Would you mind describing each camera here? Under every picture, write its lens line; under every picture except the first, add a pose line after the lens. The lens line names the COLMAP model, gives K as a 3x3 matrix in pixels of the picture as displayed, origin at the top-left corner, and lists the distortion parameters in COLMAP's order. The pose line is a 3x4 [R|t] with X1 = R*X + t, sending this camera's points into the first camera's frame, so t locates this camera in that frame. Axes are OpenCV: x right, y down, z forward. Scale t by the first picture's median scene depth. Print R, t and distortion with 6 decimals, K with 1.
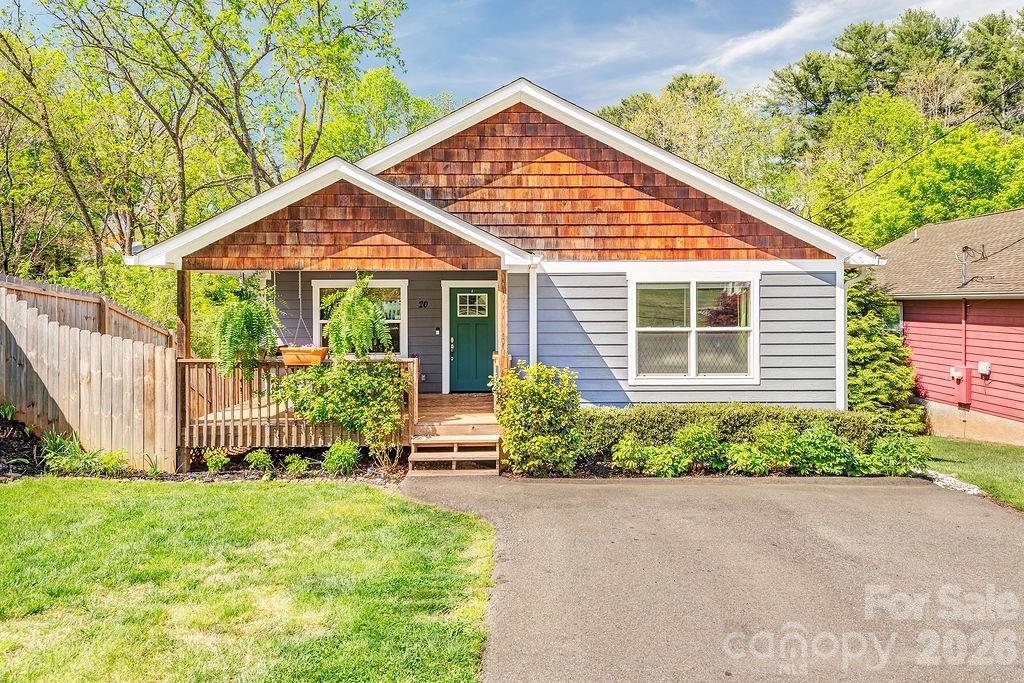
lens RADIAL K [[626.5, 0, 512.6], [0, 626.5, 281.3], [0, 0, 1]] dist [0.003545, 0.000172]
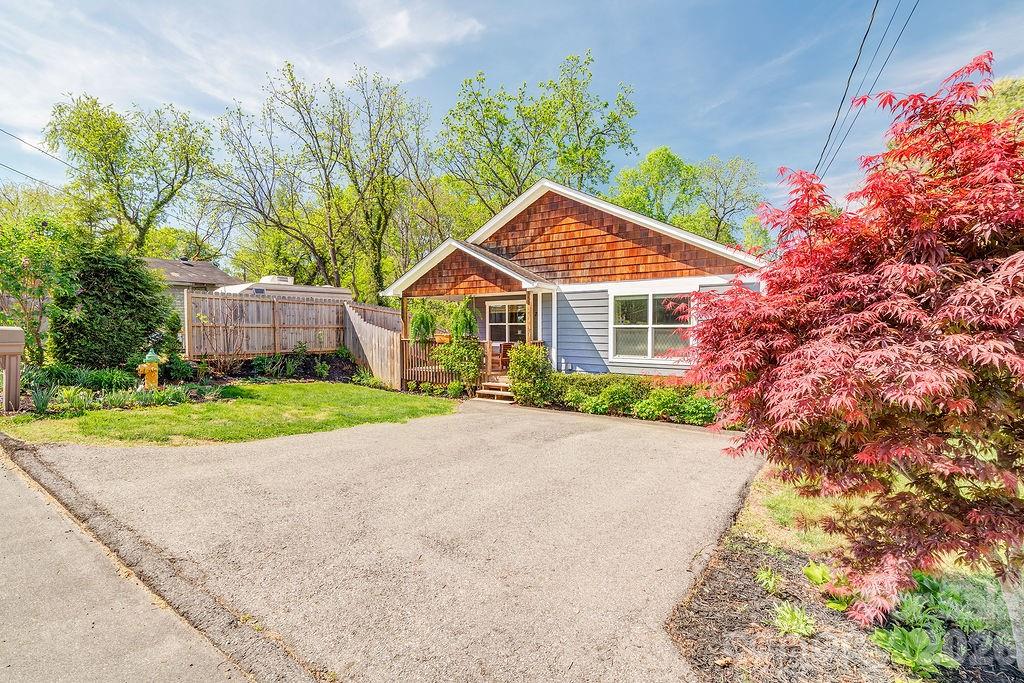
lens RADIAL K [[476.8, 0, 511.1], [0, 476.8, 318.1], [0, 0, 1]] dist [-0.000216, -0.000675]
pose [[0.811595, -0.008173, -0.584163, 0.678157], [0.021329, 0.999650, 0.015646, 0.032950], [0.583830, -0.025158, 0.811486, -0.103299]]
